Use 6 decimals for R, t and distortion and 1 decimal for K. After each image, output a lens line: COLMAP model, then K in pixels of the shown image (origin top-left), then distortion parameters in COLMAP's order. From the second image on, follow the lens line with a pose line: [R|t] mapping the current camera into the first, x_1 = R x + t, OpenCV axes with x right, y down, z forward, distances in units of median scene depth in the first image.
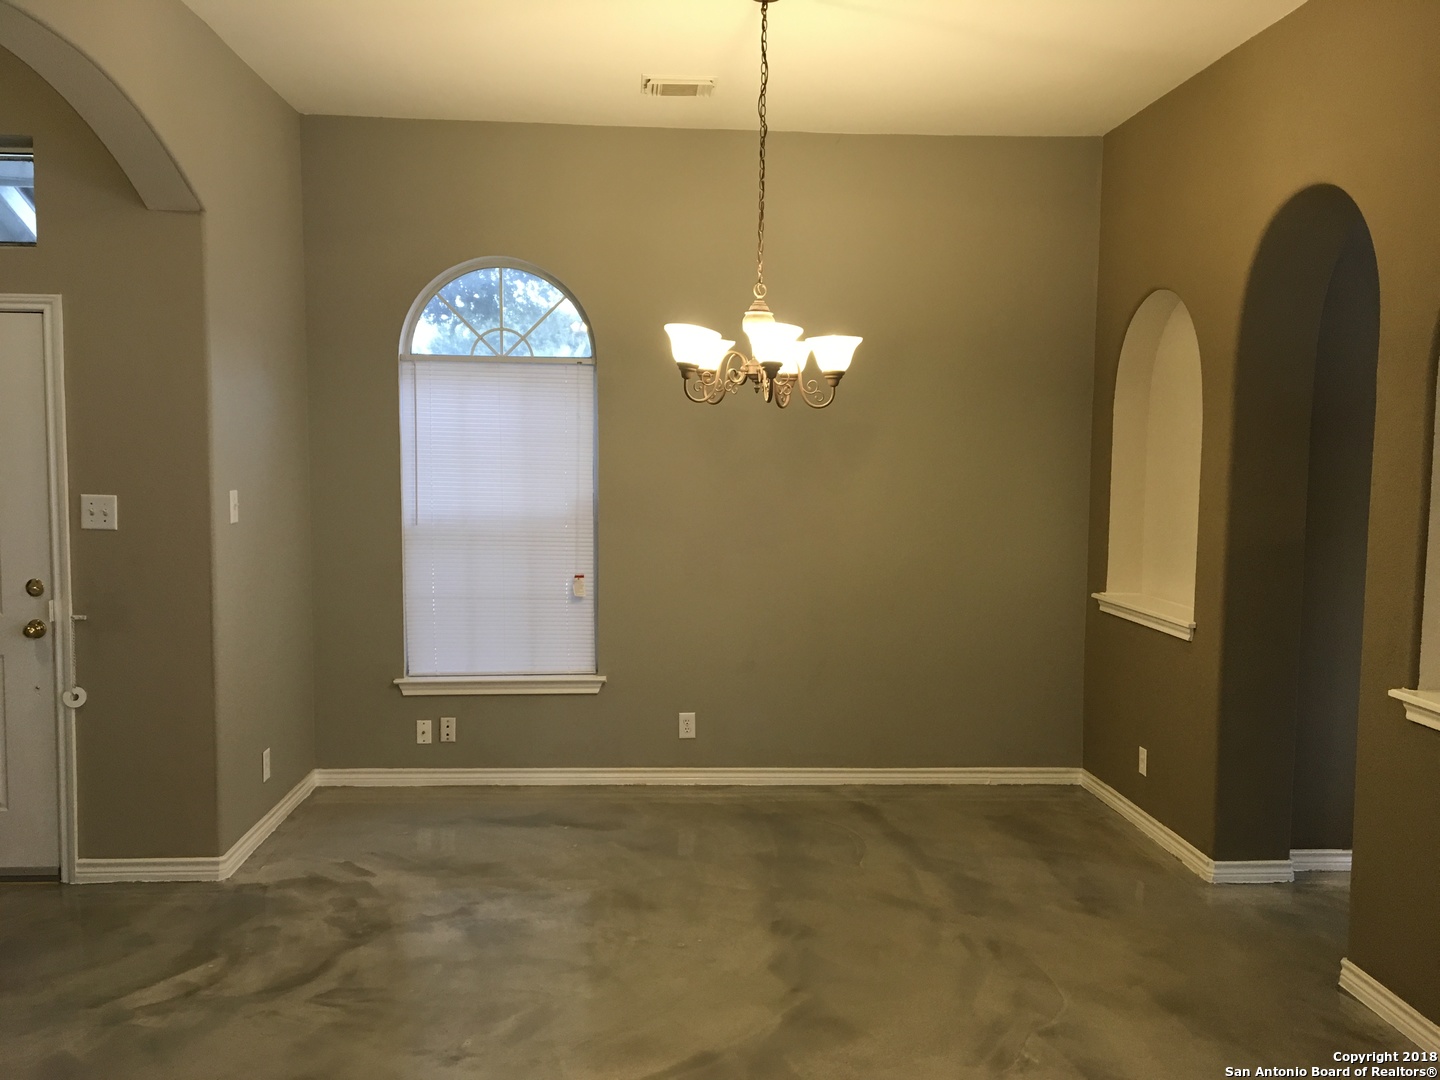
lens RADIAL K [[1203.2, 0, 721.1], [0, 1203.2, 542.2], [0, 0, 1]] dist [0.016560, -0.063425]
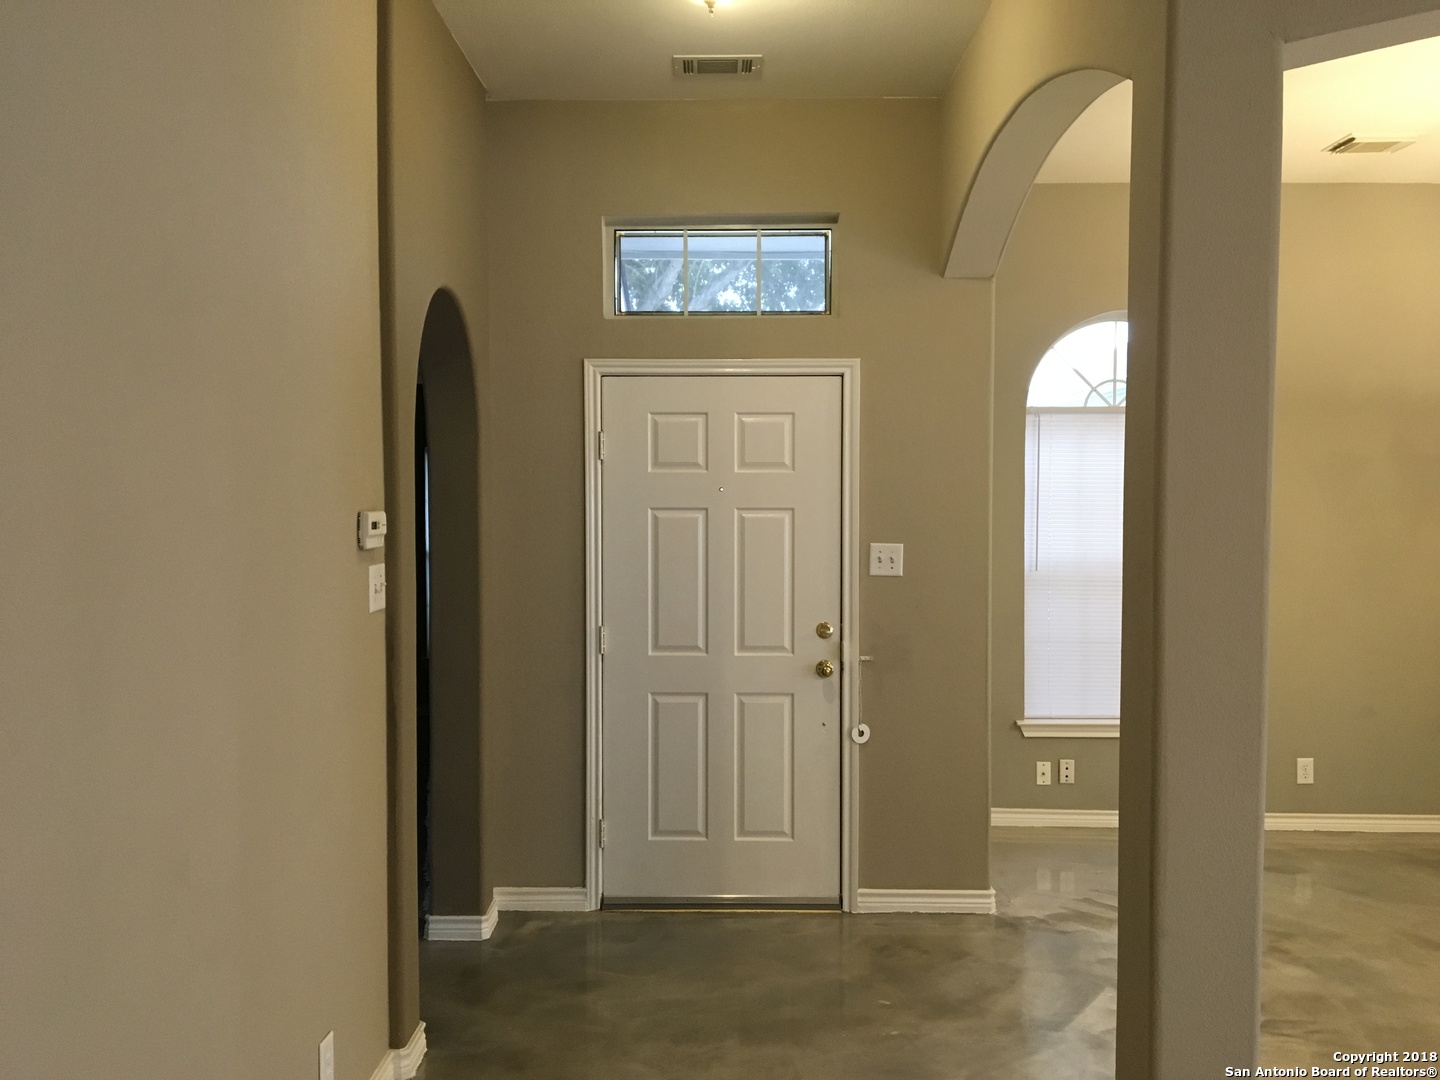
lens RADIAL K [[1203.2, 0, 717.5], [0, 1203.2, 529.3], [0, 0, 1]] dist [0.016560, -0.063425]
pose [[0.992396, -0.007663, -0.122851, -0.520376], [0.001673, 0.998808, -0.048789, 0.000031], [0.123078, 0.048213, 0.991225, -0.077633]]
